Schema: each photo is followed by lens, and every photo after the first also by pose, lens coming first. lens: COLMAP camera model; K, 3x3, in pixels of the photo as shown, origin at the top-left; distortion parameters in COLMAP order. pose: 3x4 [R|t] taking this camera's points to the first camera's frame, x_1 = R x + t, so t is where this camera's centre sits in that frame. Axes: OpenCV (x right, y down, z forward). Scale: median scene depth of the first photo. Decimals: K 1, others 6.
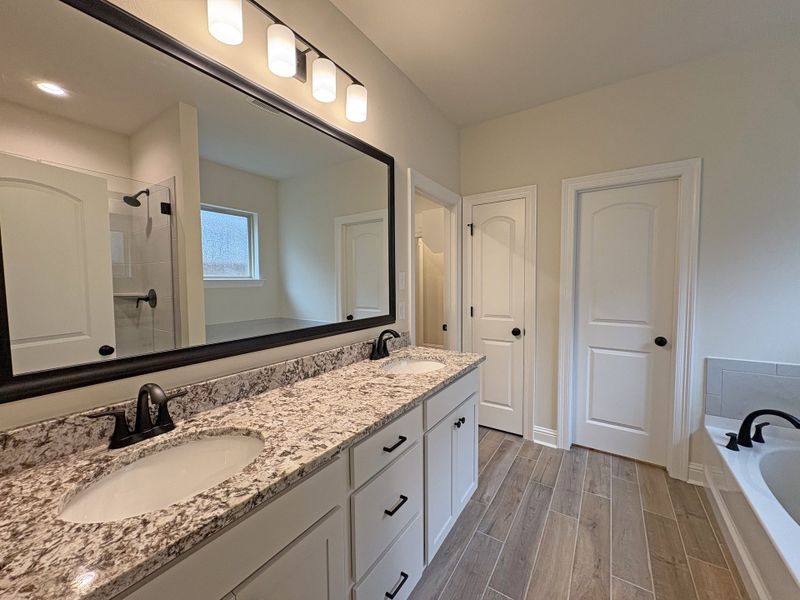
lens RADIAL K [[318.1, 0, 399.1], [0, 318.1, 299.6], [0, 0, 1]] dist [0.000988, 0.000102]
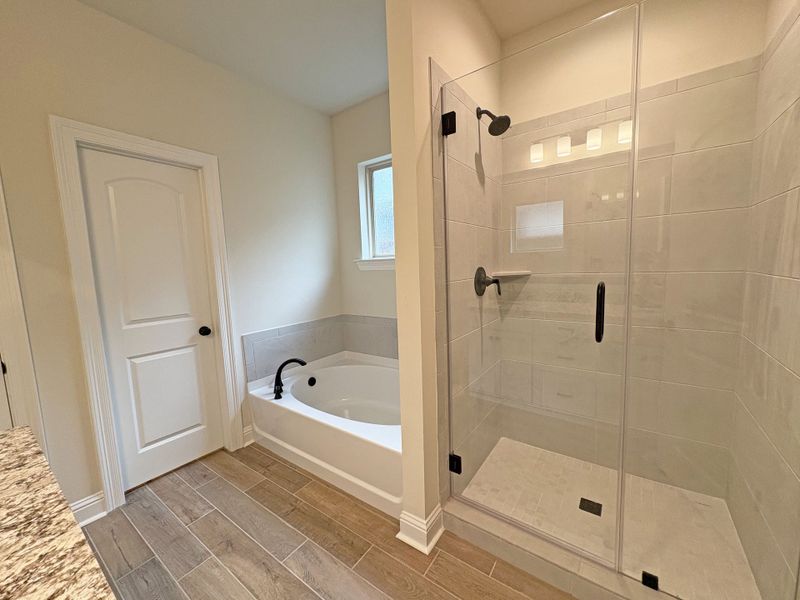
lens RADIAL K [[318.1, 0, 399.1], [0, 318.1, 299.6], [0, 0, 1]] dist [0.000988, 0.000102]
pose [[0.036209, -0.101221, 0.994205, -0.142947], [0.092435, 0.990932, 0.097521, -0.007727], [-0.995060, 0.088368, 0.045237, 0.327746]]
